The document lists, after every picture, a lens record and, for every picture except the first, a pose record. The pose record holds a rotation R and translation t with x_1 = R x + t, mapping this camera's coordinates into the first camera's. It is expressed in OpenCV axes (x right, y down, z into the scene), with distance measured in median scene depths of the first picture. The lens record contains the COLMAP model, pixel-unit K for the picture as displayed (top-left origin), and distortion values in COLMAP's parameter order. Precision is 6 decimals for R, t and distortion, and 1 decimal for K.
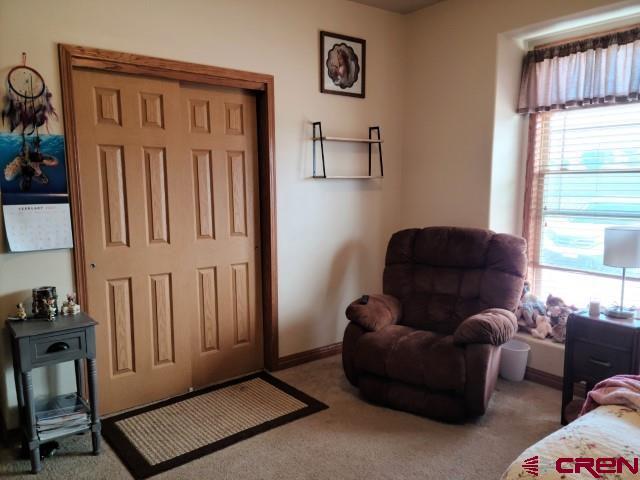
lens RADIAL K [[510.2, 0, 320.0], [0, 510.2, 240.0], [0, 0, 1]] dist [0.101309, -0.113291]
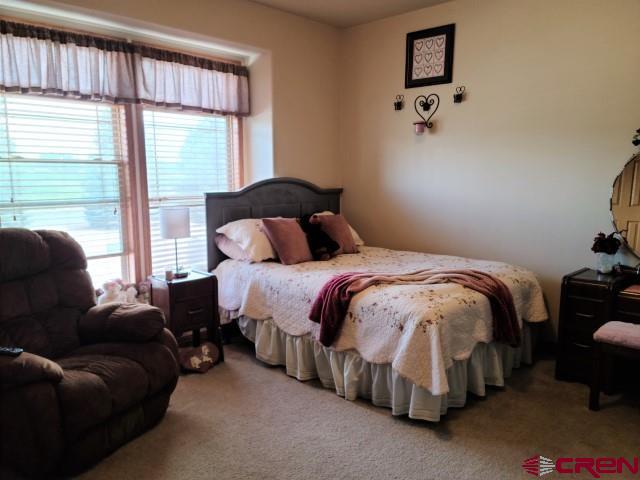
lens RADIAL K [[510.2, 0, 320.0], [0, 510.2, 240.0], [0, 0, 1]] dist [0.101309, -0.113291]
pose [[-0.126369, -0.119597, 0.984747, -0.607911], [0.119200, 0.983682, 0.134764, -0.061087], [-0.984796, 0.134412, -0.110051, 0.674978]]
